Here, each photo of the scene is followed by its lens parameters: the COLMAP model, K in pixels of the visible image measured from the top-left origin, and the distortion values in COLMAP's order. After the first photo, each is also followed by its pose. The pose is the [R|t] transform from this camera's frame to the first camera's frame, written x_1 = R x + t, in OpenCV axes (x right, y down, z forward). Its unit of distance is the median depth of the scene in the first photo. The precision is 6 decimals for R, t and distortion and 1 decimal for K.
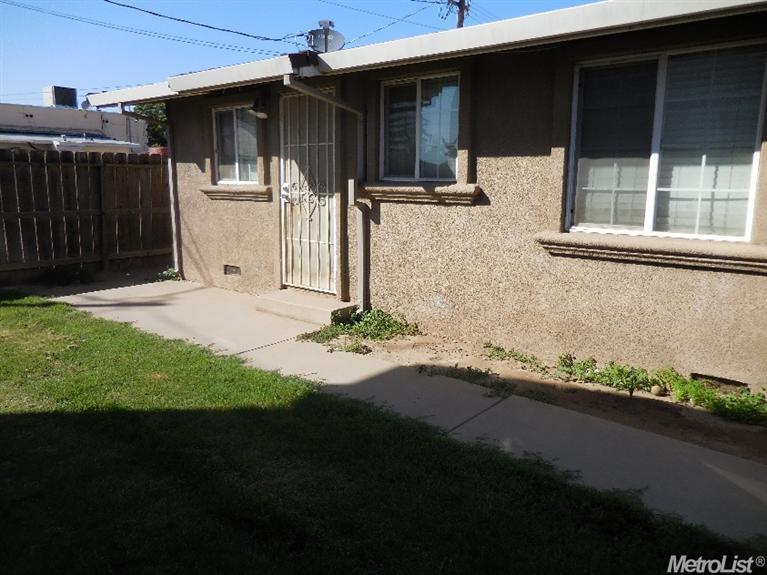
lens RADIAL K [[597.3, 0, 383.5], [0, 597.3, 287.5], [0, 0, 1]] dist [0.001940, 0.000583]
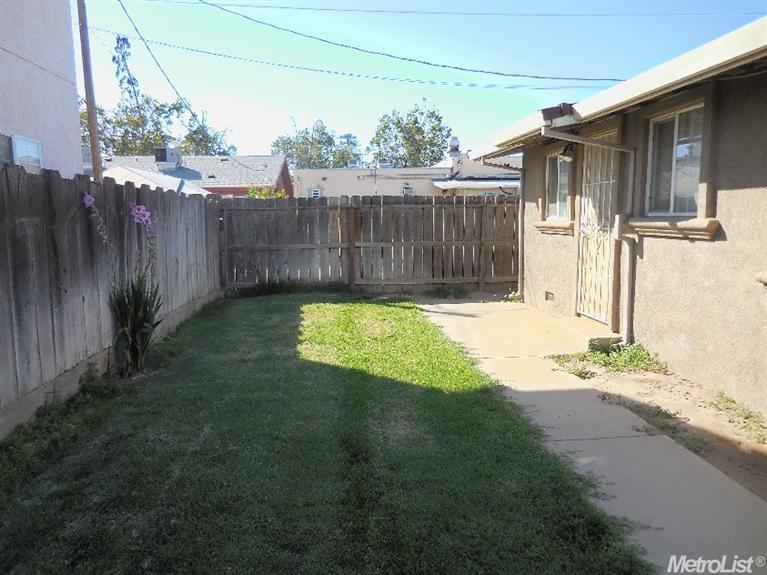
lens RADIAL K [[597.3, 0, 383.5], [0, 597.3, 287.5], [0, 0, 1]] dist [0.001940, 0.000583]
pose [[0.709381, 0.074995, -0.700824, 0.409665], [-0.118248, 0.992893, -0.013442, 0.007562], [0.694835, 0.092406, 0.713208, -0.017412]]
